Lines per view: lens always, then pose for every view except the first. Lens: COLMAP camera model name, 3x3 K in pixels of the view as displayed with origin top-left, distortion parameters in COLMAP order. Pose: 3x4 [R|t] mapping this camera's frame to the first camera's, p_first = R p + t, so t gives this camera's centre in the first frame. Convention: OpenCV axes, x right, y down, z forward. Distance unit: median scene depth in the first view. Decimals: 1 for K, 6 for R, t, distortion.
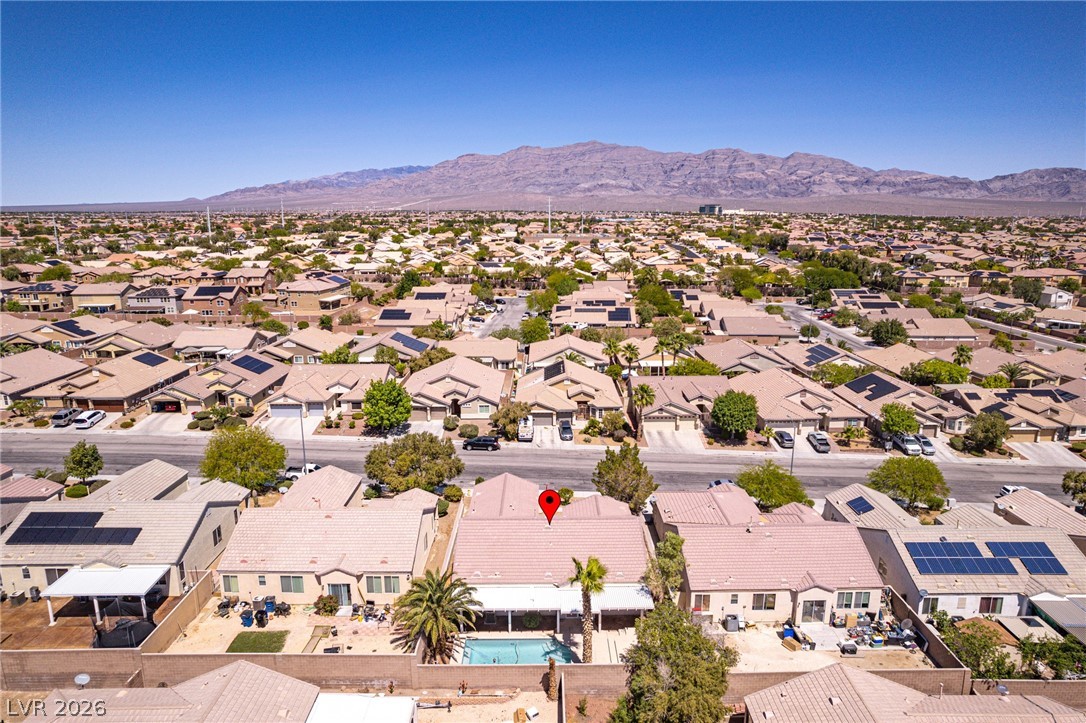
lens RADIAL K [[698.5, 0, 543.8], [0, 698.5, 360.1], [0, 0, 1]] dist [-0.056303, 0.044278]
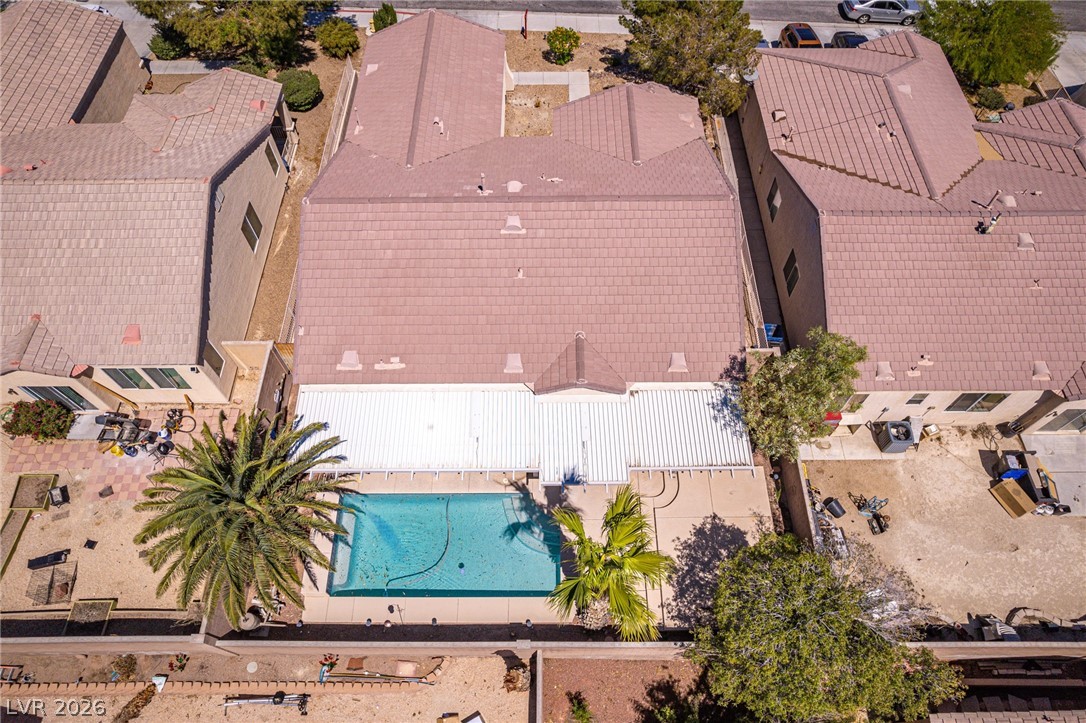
lens RADIAL K [[698.5, 0, 548.0], [0, 698.5, 362.0], [0, 0, 1]] dist [-0.056303, 0.044278]
pose [[0.999995, -0.002315, -0.002187, 0.030450], [0.003179, 0.685925, 0.727665, -0.008739], [-0.000184, -0.727668, 0.685929, 0.729965]]
